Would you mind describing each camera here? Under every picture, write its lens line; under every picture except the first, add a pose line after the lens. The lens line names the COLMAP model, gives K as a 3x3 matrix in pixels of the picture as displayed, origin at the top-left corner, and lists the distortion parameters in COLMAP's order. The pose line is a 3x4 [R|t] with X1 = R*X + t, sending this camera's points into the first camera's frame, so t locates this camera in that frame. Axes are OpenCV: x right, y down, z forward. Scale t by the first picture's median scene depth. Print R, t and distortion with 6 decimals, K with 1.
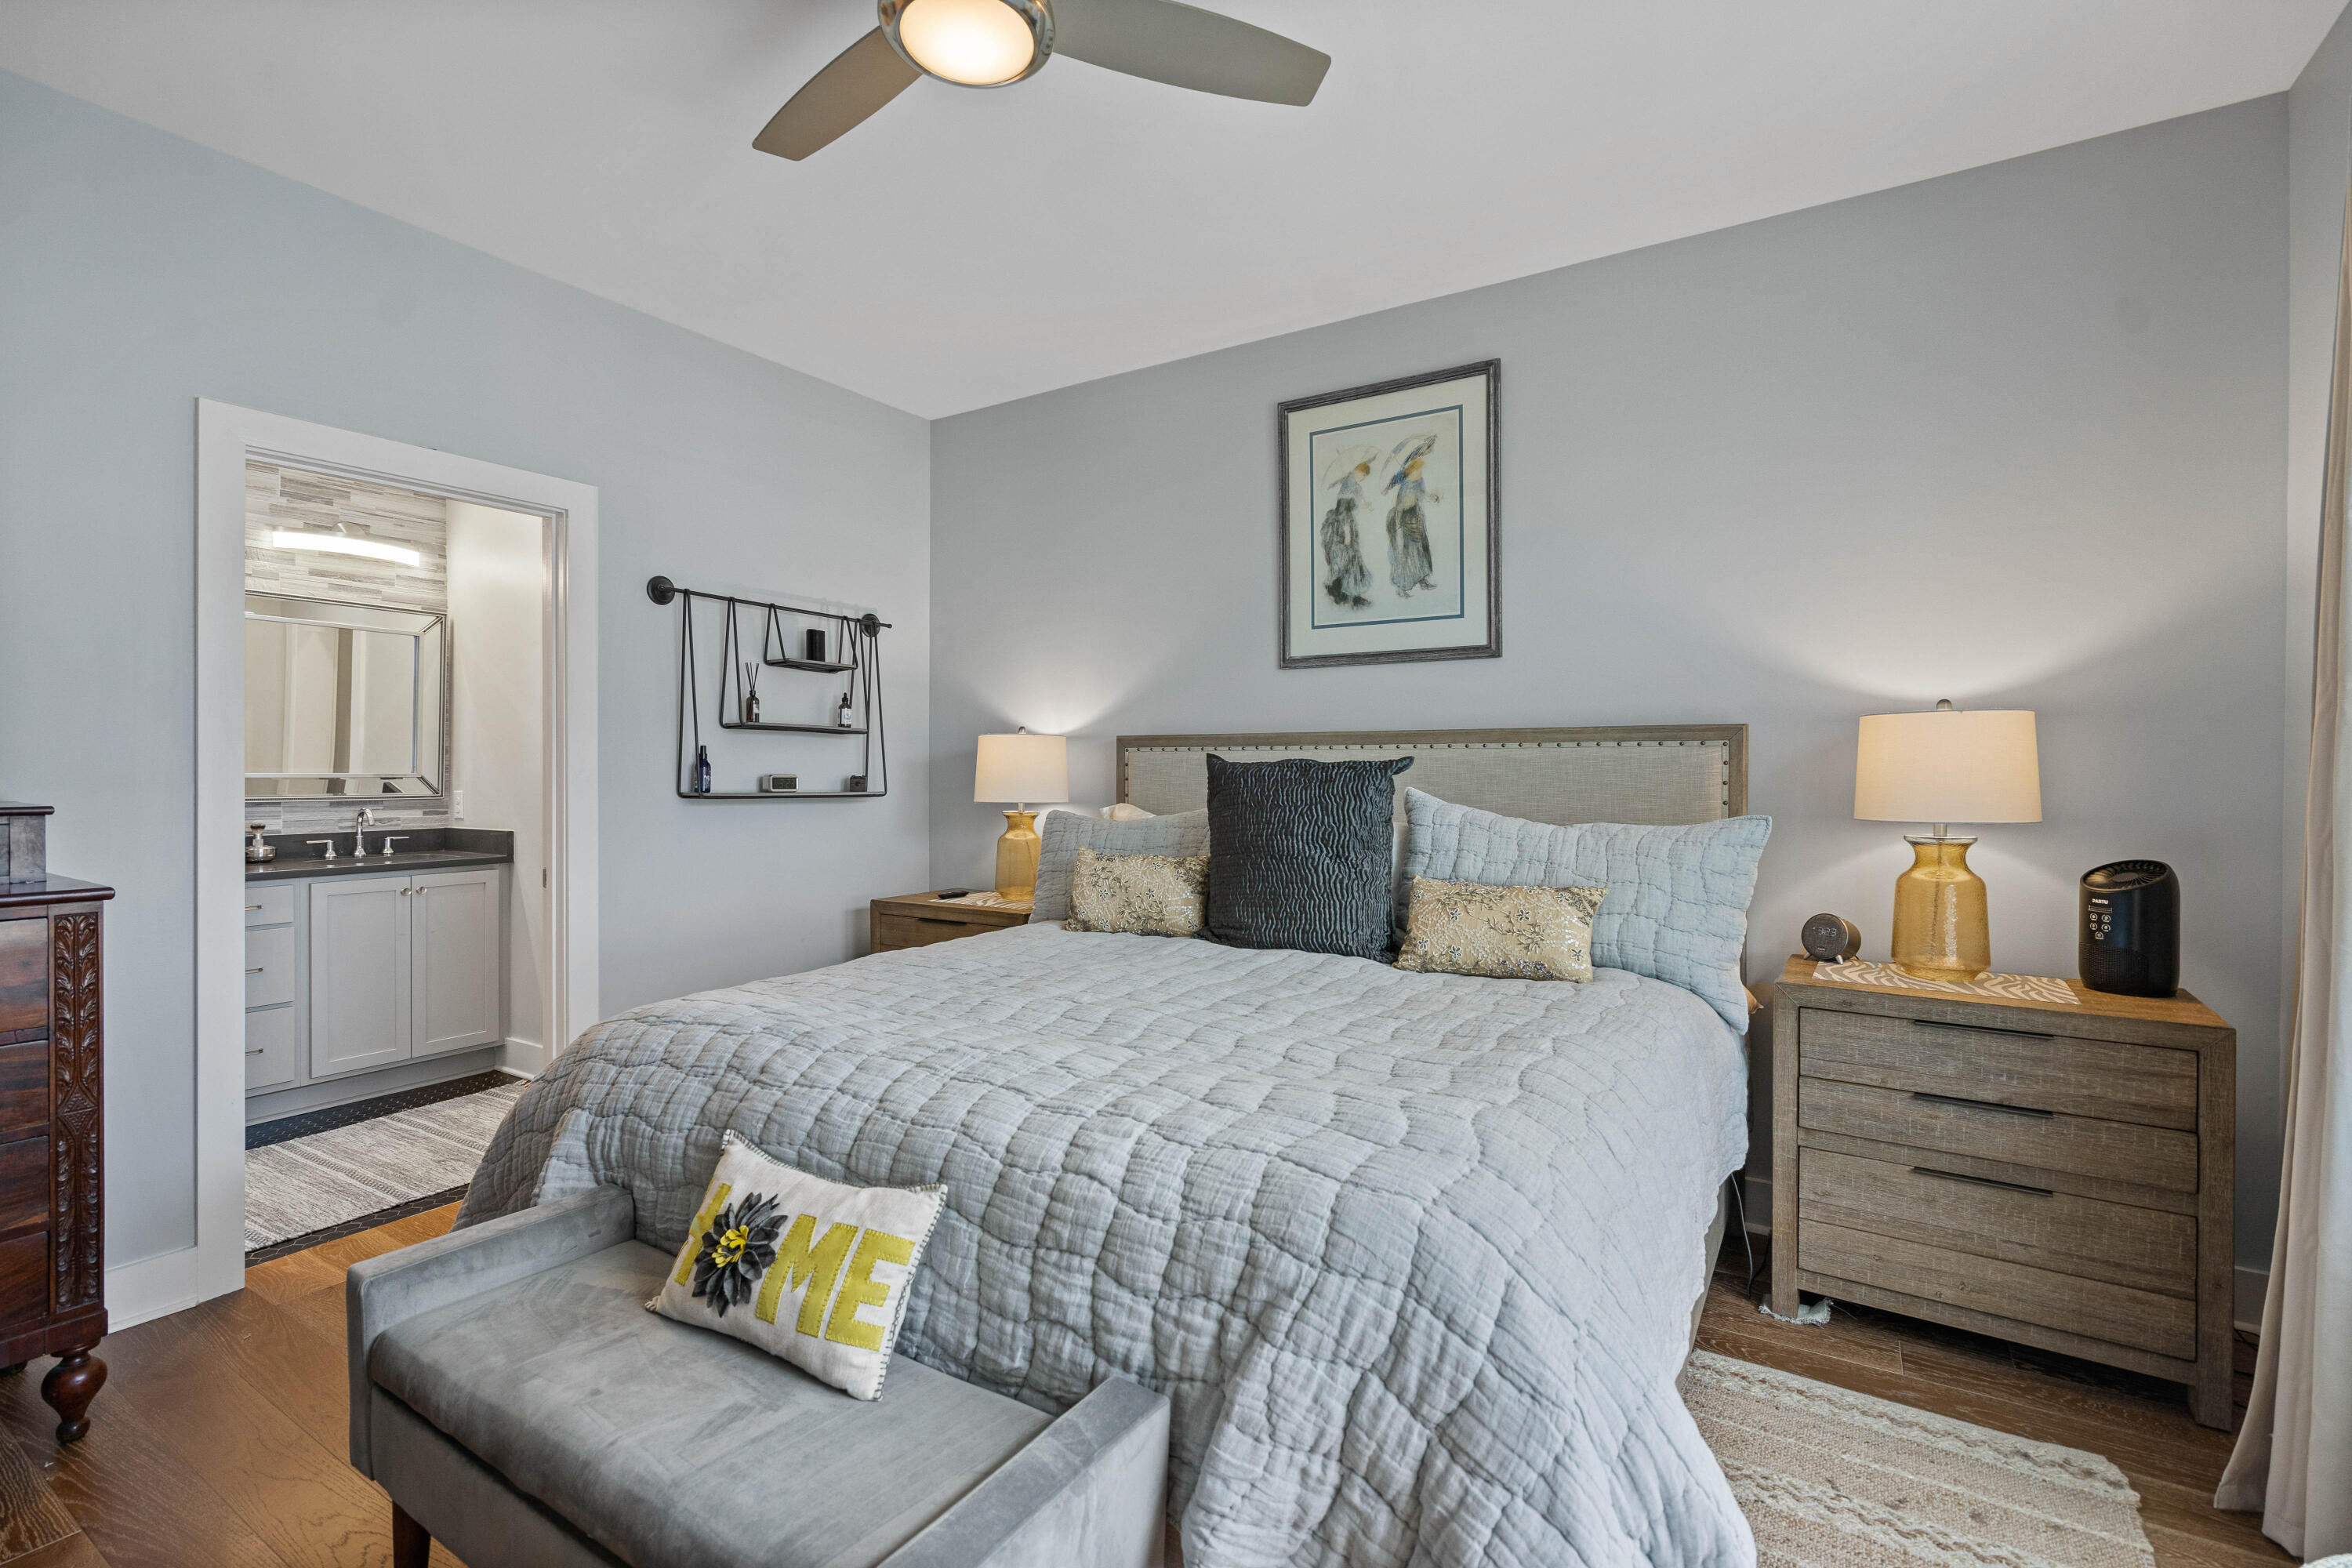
lens RADIAL K [[1061.4, 0, 1173.5], [0, 1061.4, 777.0], [0, 0, 1]] dist [-0.001879, 0.001071]
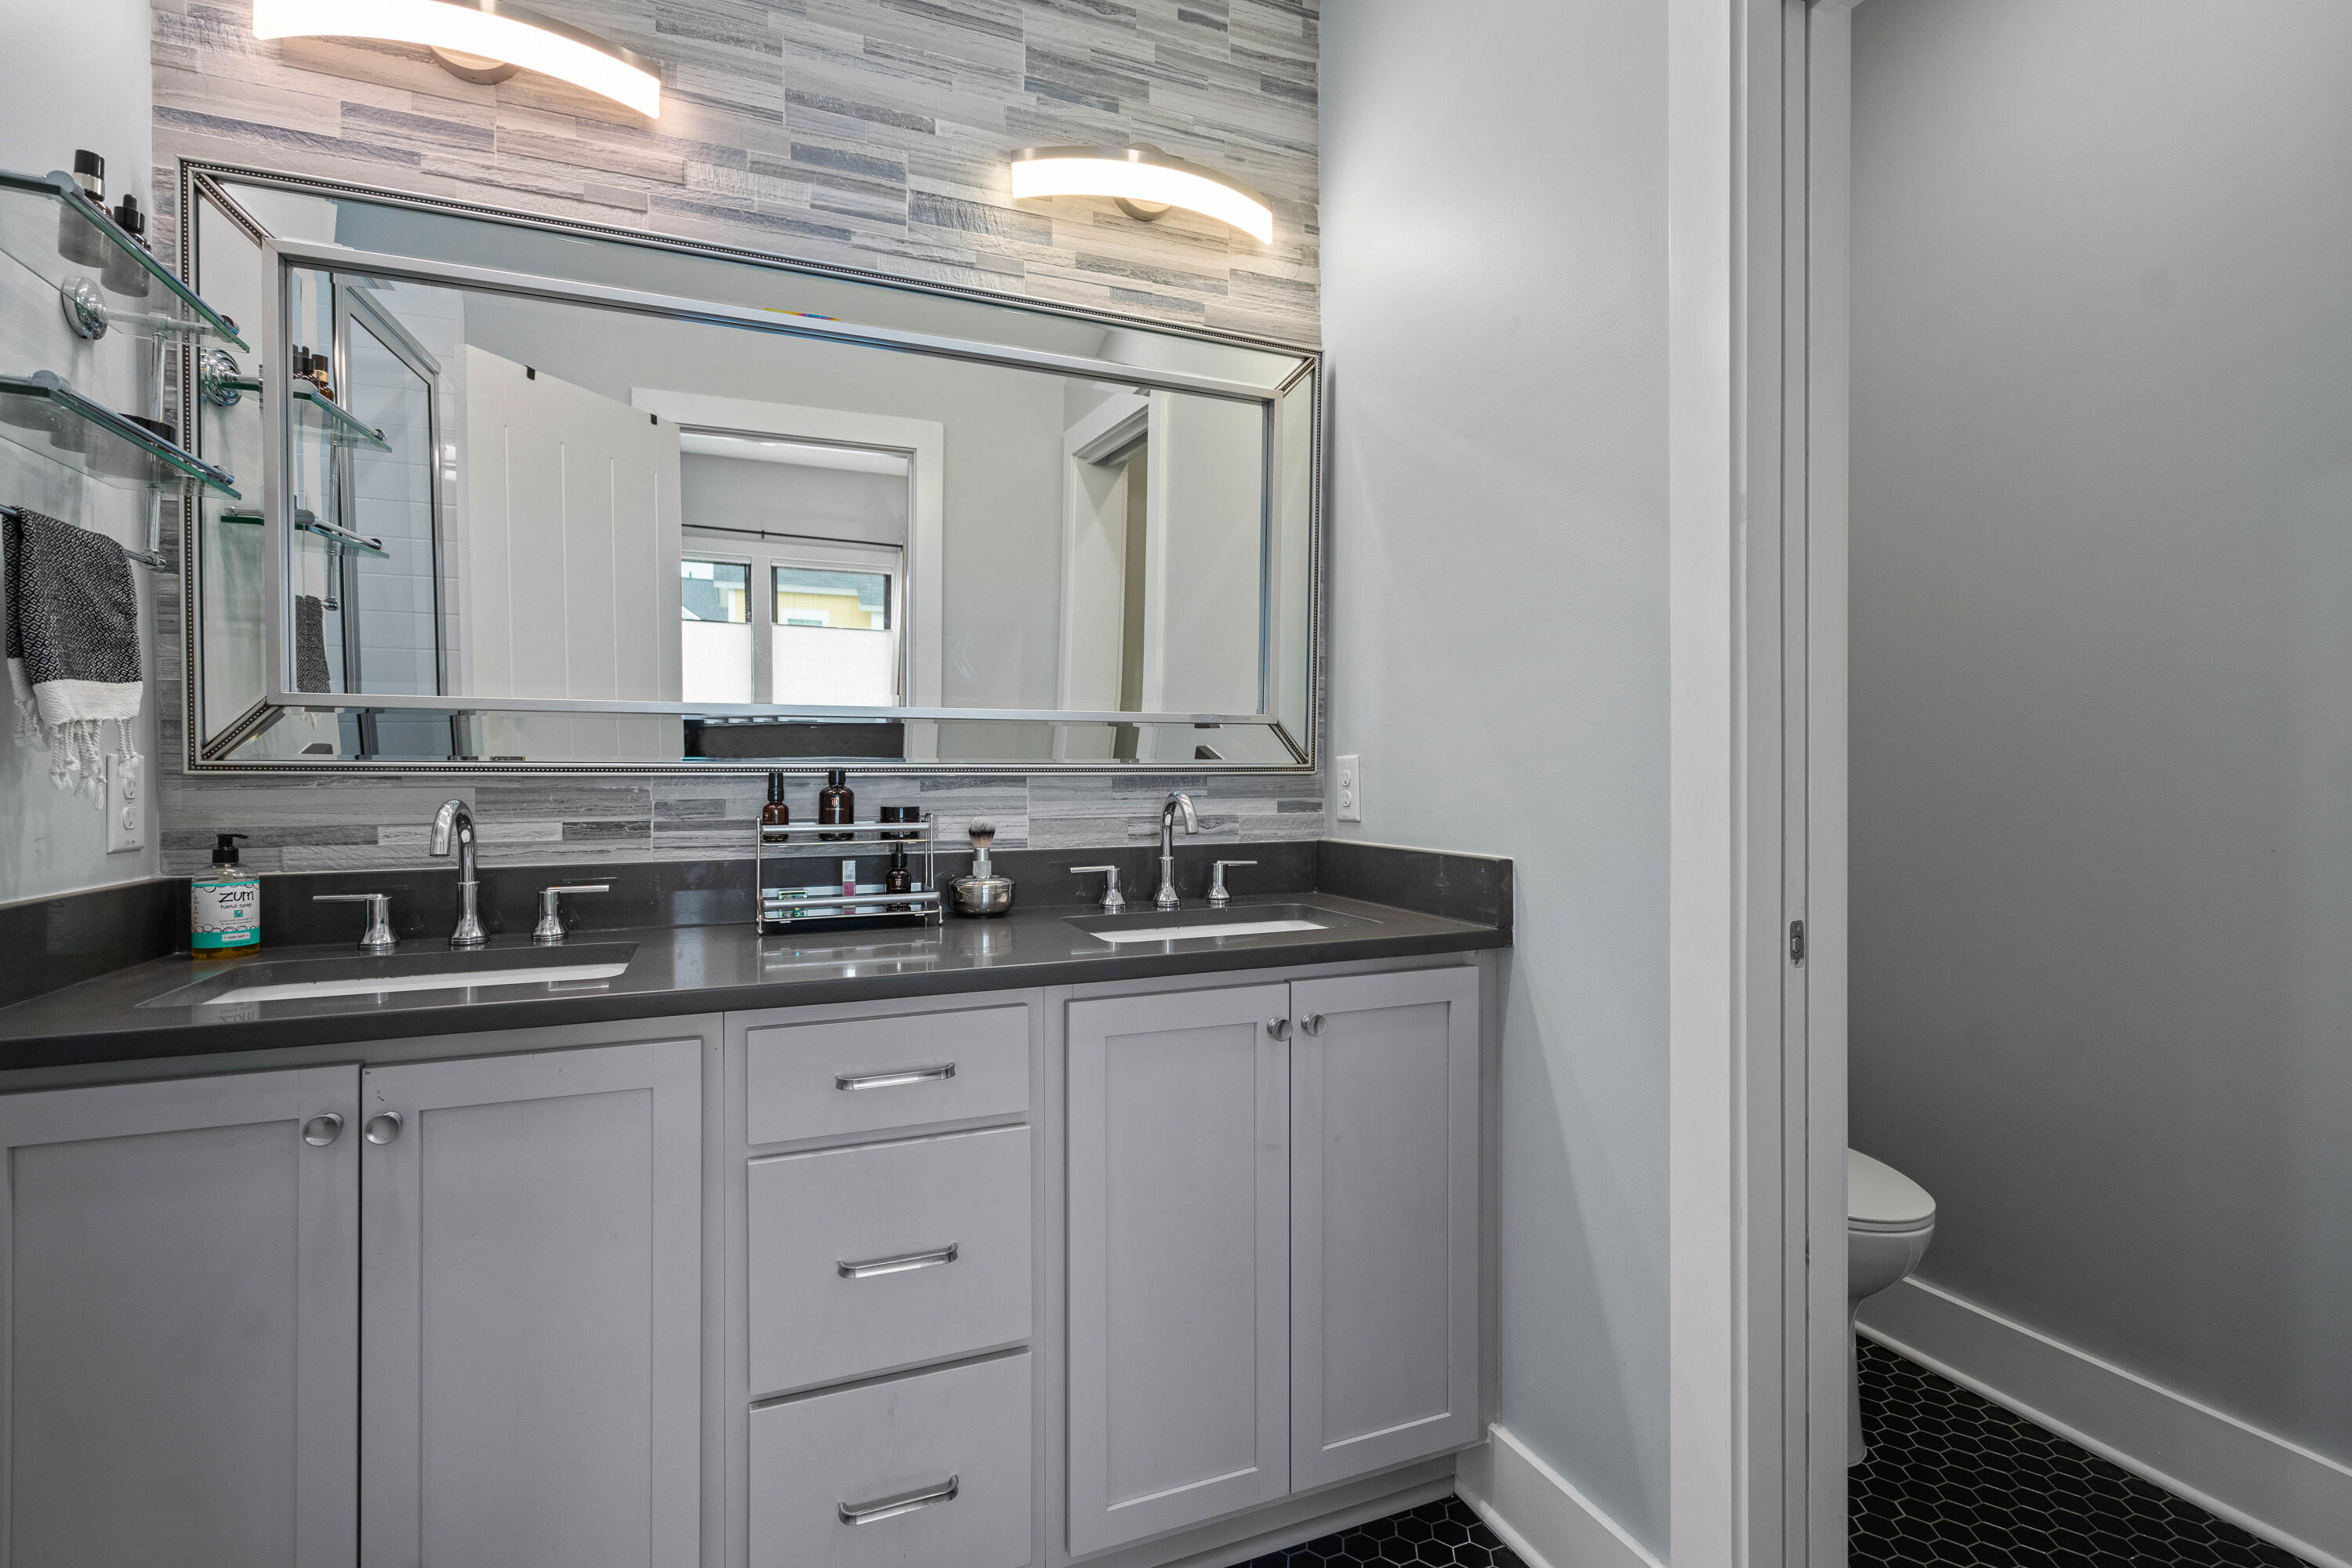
lens RADIAL K [[1061.4, 0, 1176.9], [0, 1061.4, 765.7], [0, 0, 1]] dist [-0.001879, 0.001071]
pose [[0.817453, -0.002658, -0.575989, -0.508511], [-0.000322, 0.999987, -0.005071, 0.020461], [0.575995, 0.004331, 0.817441, 0.640967]]
